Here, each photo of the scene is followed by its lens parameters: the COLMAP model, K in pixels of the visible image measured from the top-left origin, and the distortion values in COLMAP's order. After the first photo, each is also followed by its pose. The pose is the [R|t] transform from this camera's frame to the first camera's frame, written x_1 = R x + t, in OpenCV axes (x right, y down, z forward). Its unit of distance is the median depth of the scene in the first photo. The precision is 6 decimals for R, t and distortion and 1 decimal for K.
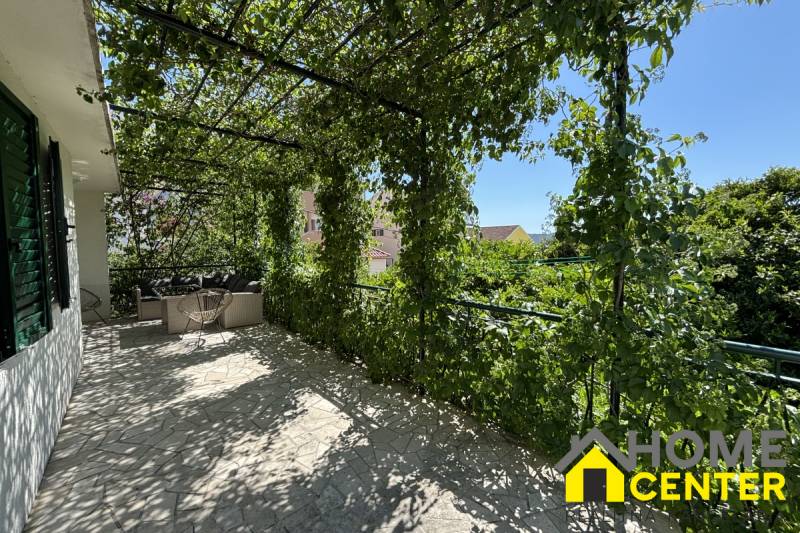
lens RADIAL K [[296.9, 0, 400.0], [0, 296.9, 266.5], [0, 0, 1]] dist [-0.000083, 0.000001]
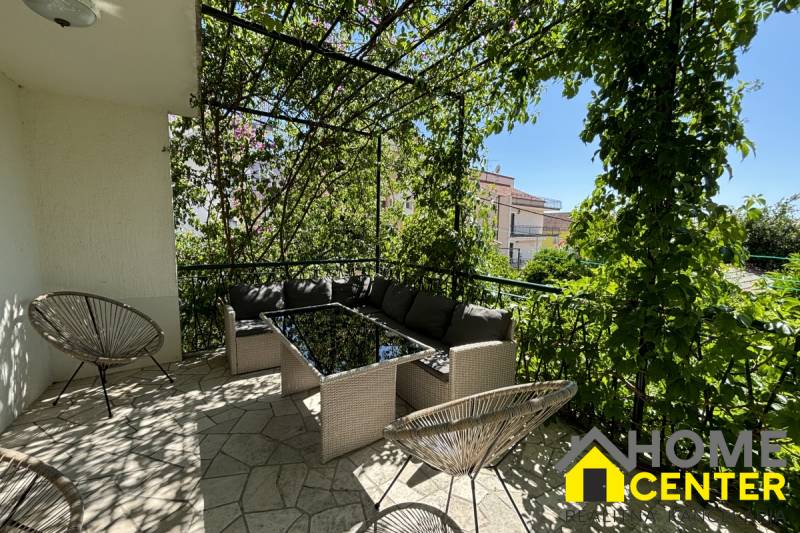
lens RADIAL K [[296.9, 0, 400.0], [0, 296.9, 266.5], [0, 0, 1]] dist [-0.000083, 0.000001]
pose [[0.990120, 0.026921, -0.137616, -0.492451], [-0.022765, 0.999239, 0.031681, -0.013840], [0.138365, -0.028235, 0.989979, 0.507688]]
